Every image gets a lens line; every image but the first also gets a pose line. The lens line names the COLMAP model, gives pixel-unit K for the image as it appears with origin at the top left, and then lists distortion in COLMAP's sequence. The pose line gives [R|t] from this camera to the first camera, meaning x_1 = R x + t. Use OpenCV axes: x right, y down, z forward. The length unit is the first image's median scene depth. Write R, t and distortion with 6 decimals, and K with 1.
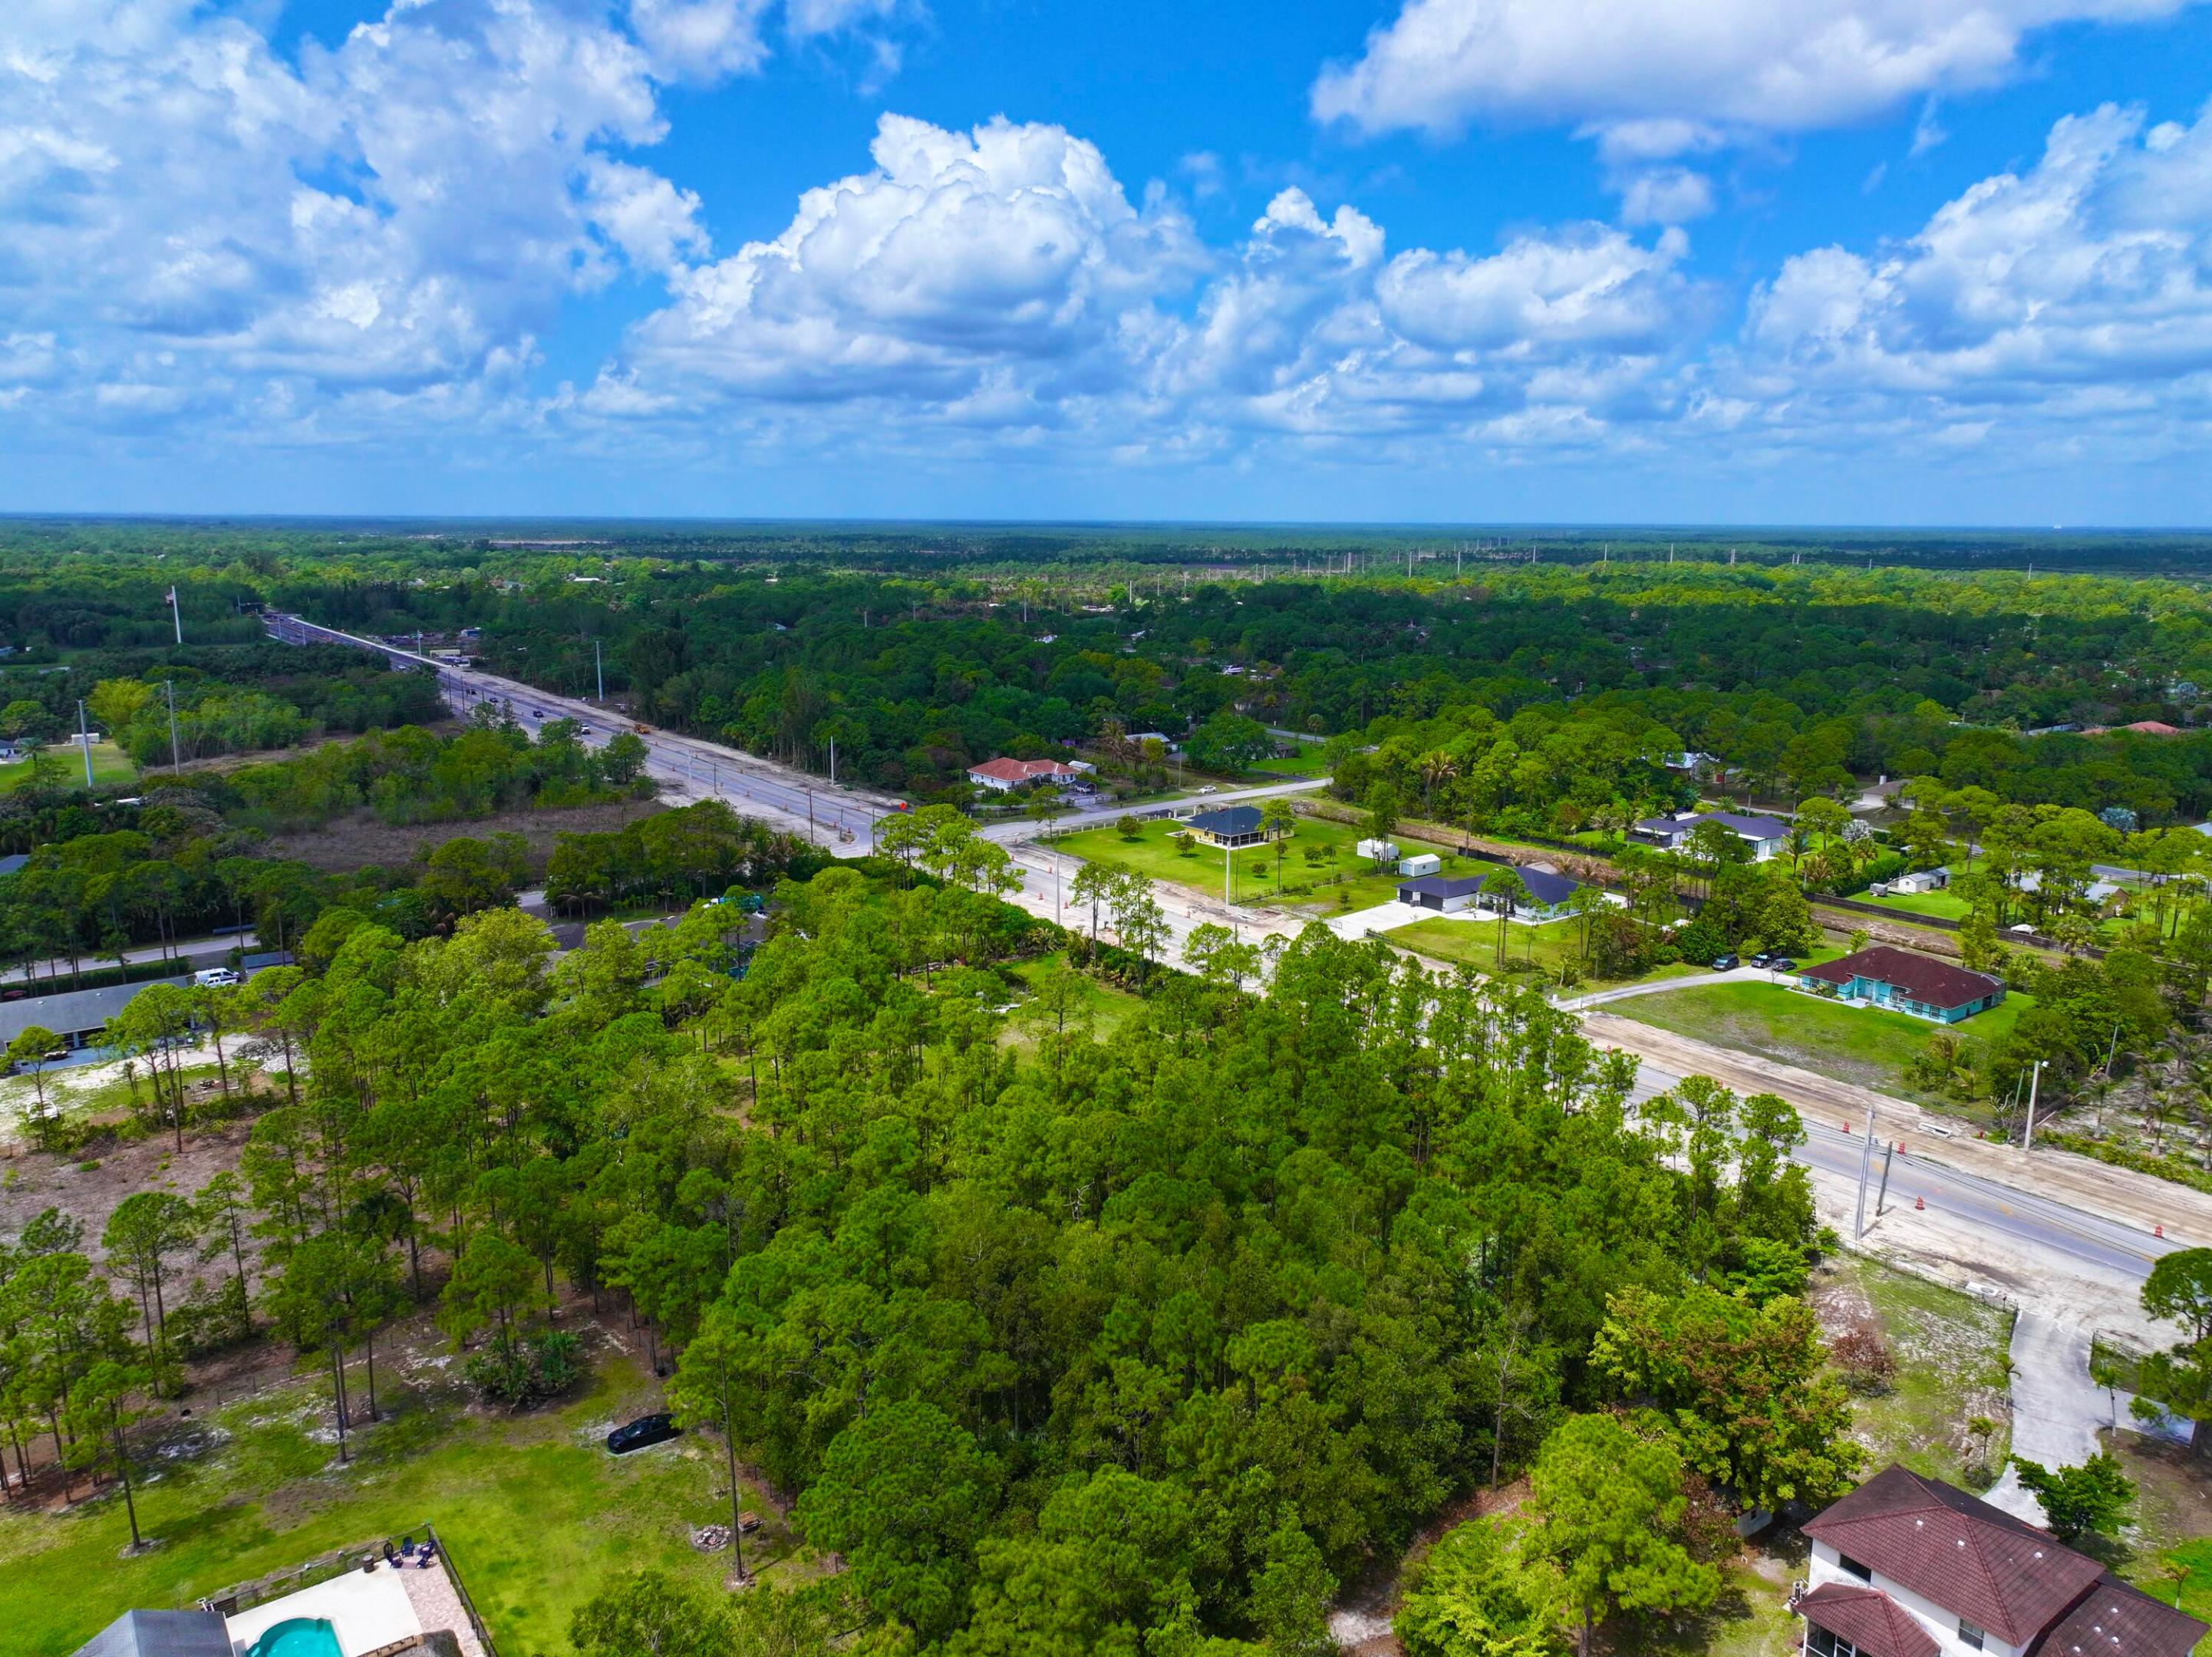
lens RADIAL K [[1545.9, 0, 1103.3], [0, 1545.9, 867.3], [0, 0, 1]] dist [-0.003927, 0.017804]
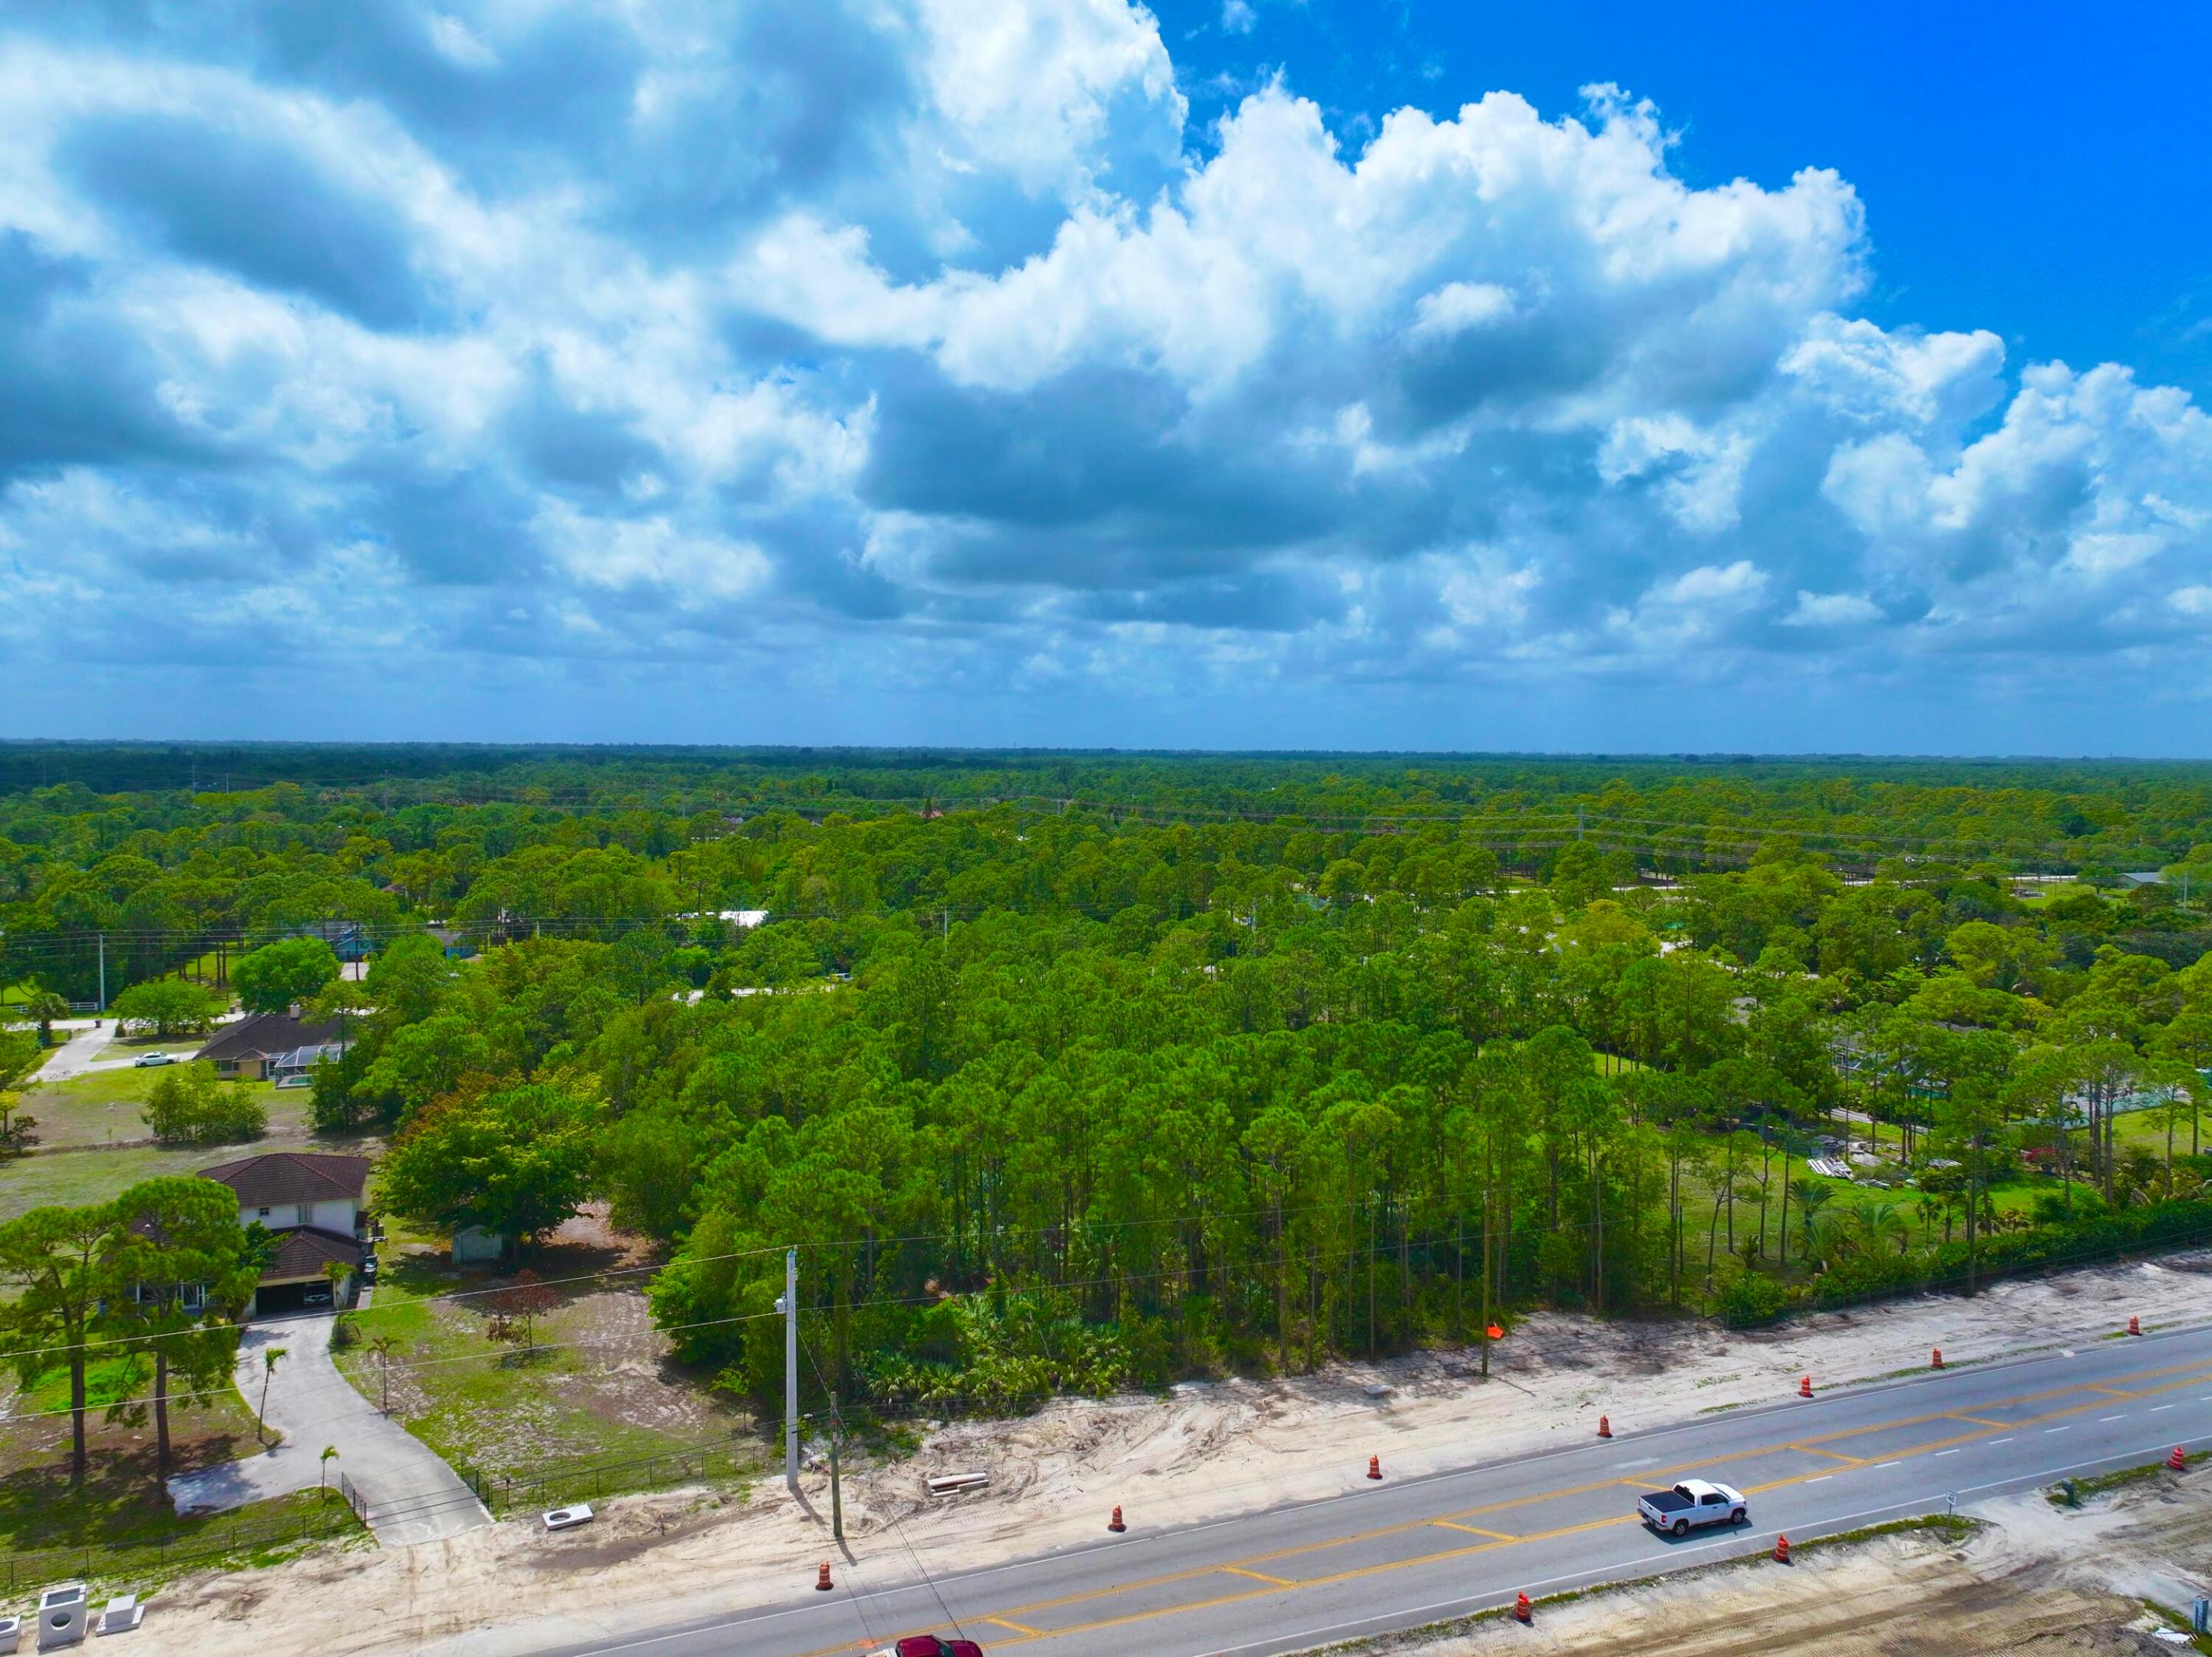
lens RADIAL K [[1545.9, 0, 1109.3], [0, 1545.9, 788.5], [0, 0, 1]] dist [-0.003927, 0.017804]
pose [[-0.270061, 0.015271, -0.962722, 1.050259], [-0.220392, 0.972348, 0.077248, -0.090882], [0.937280, 0.233038, -0.259227, 1.245749]]
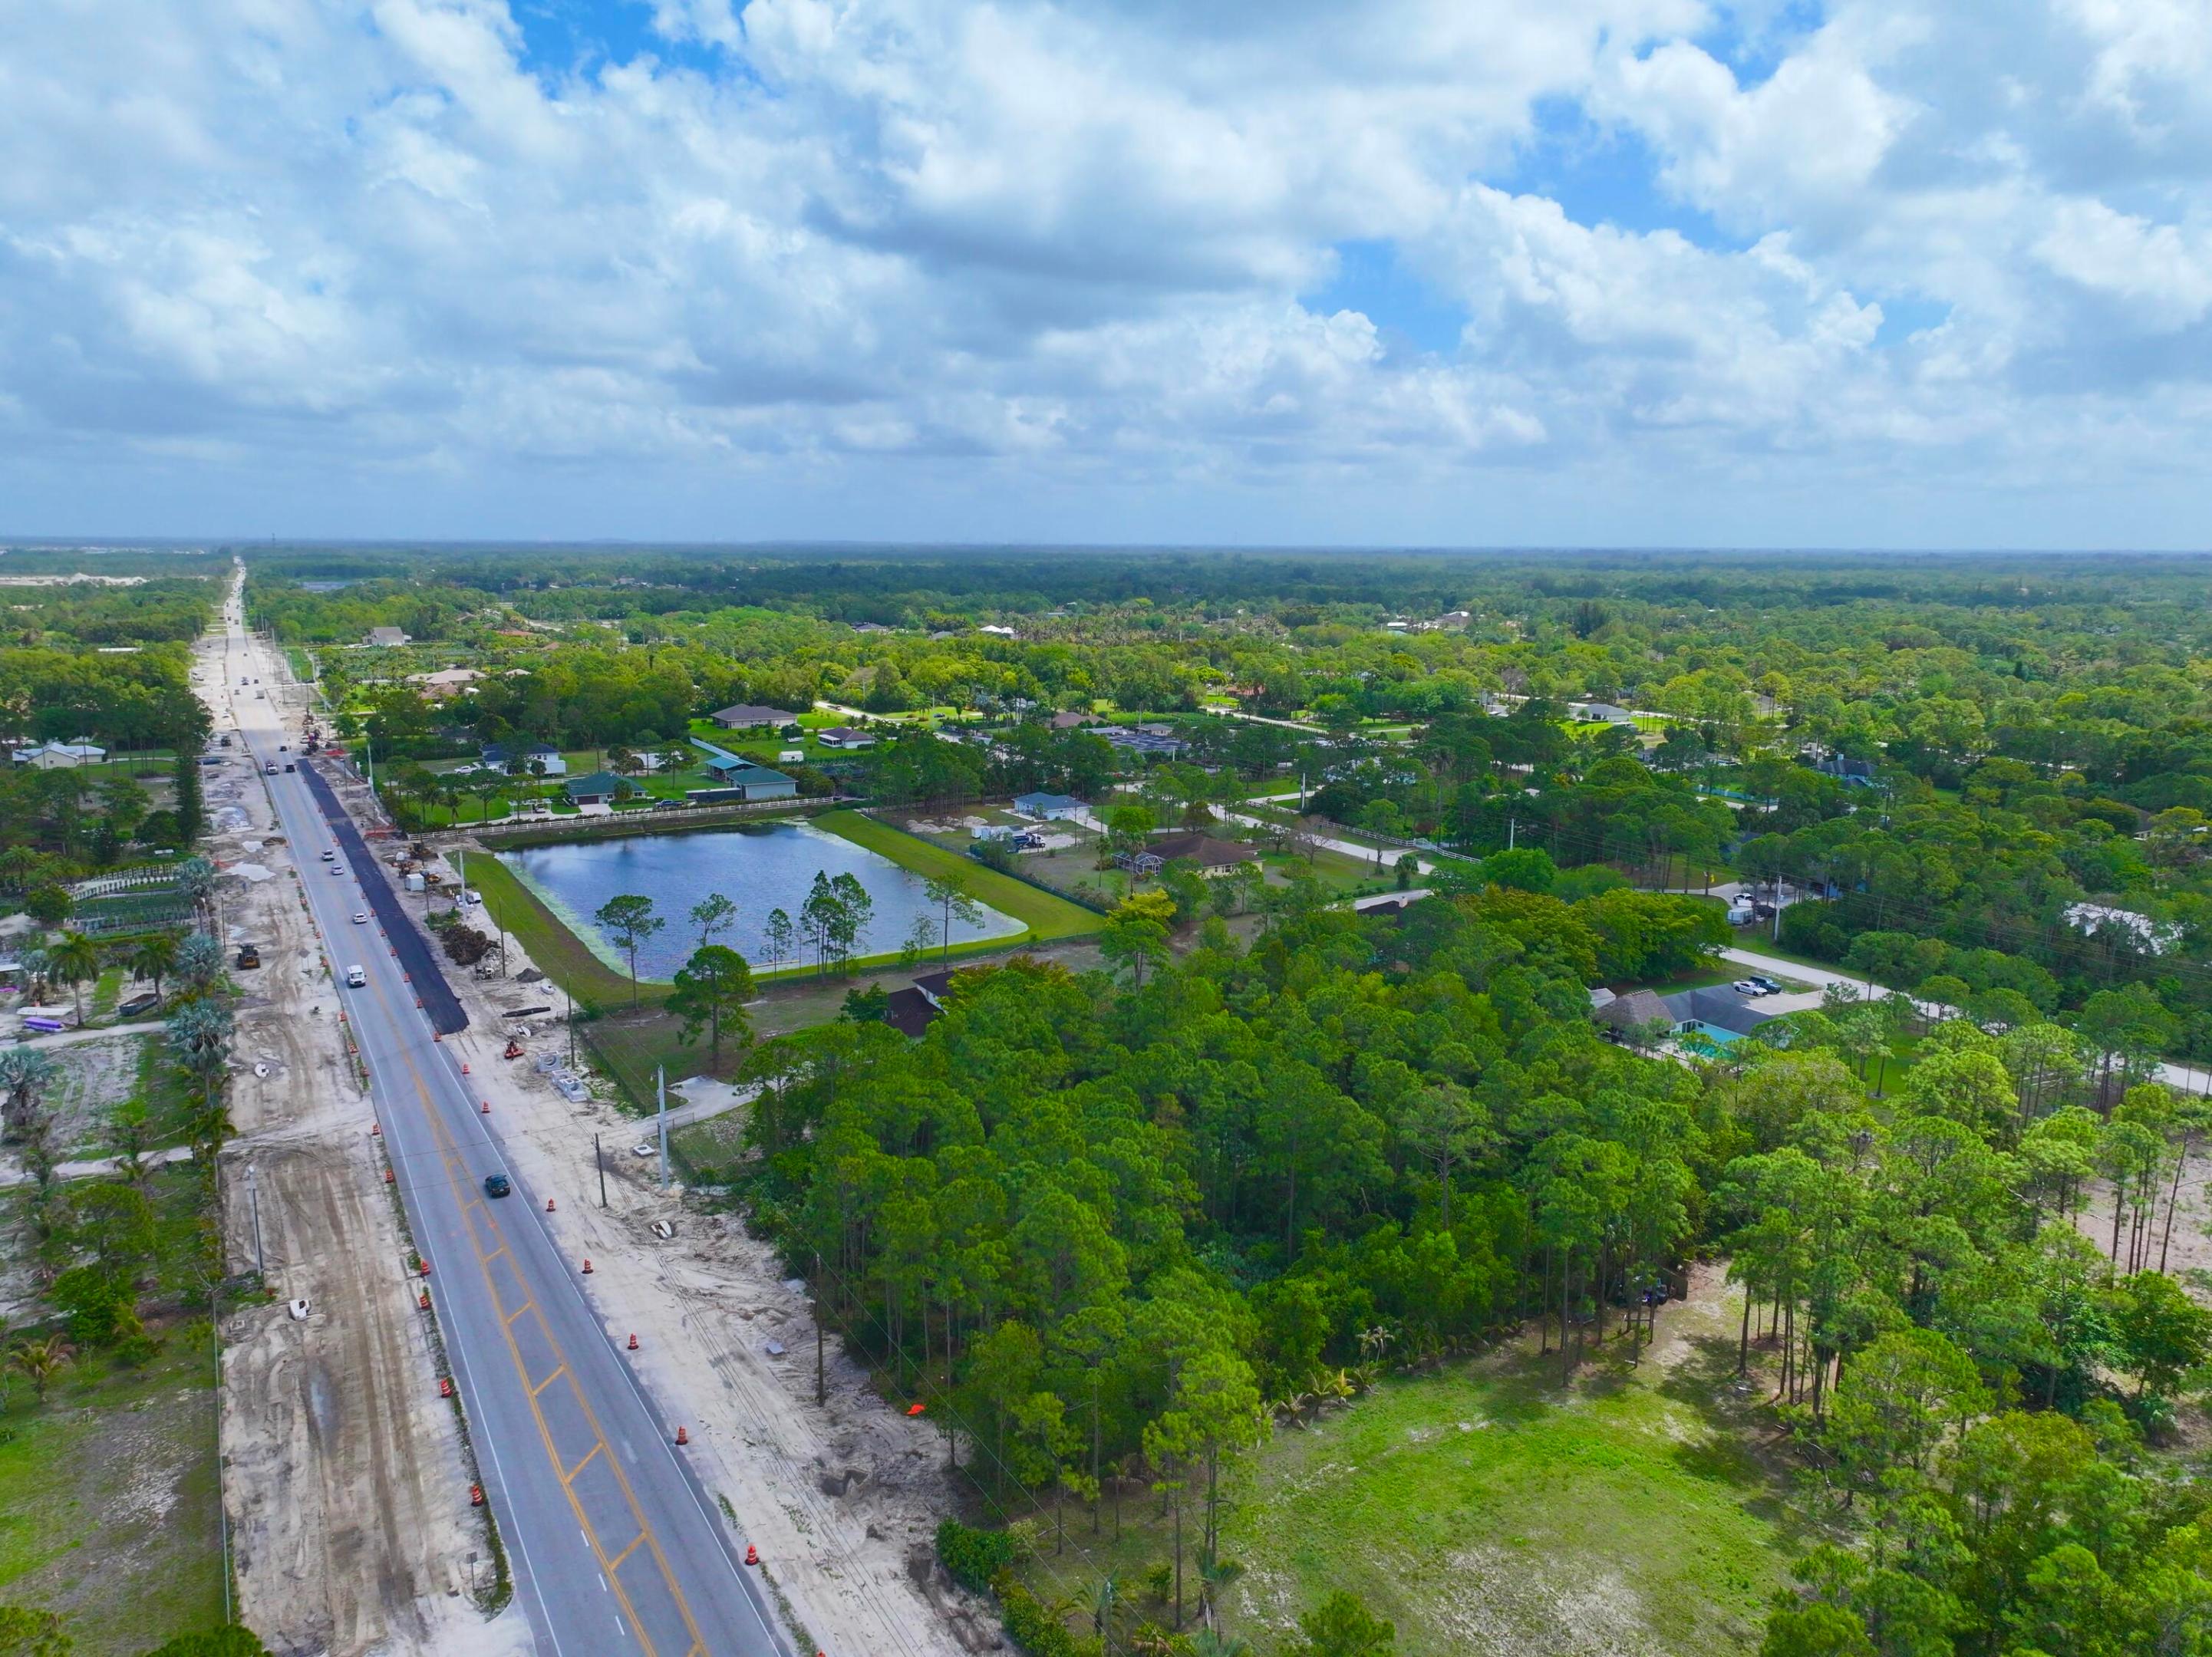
lens RADIAL K [[1545.9, 0, 1108.1], [0, 1545.9, 783.2], [0, 0, 1]] dist [-0.003927, 0.017804]
pose [[-0.994098, -0.030144, 0.104217, 0.076671], [0.010376, 0.929802, 0.367913, -0.435857], [-0.107991, 0.366823, -0.924002, 1.930999]]
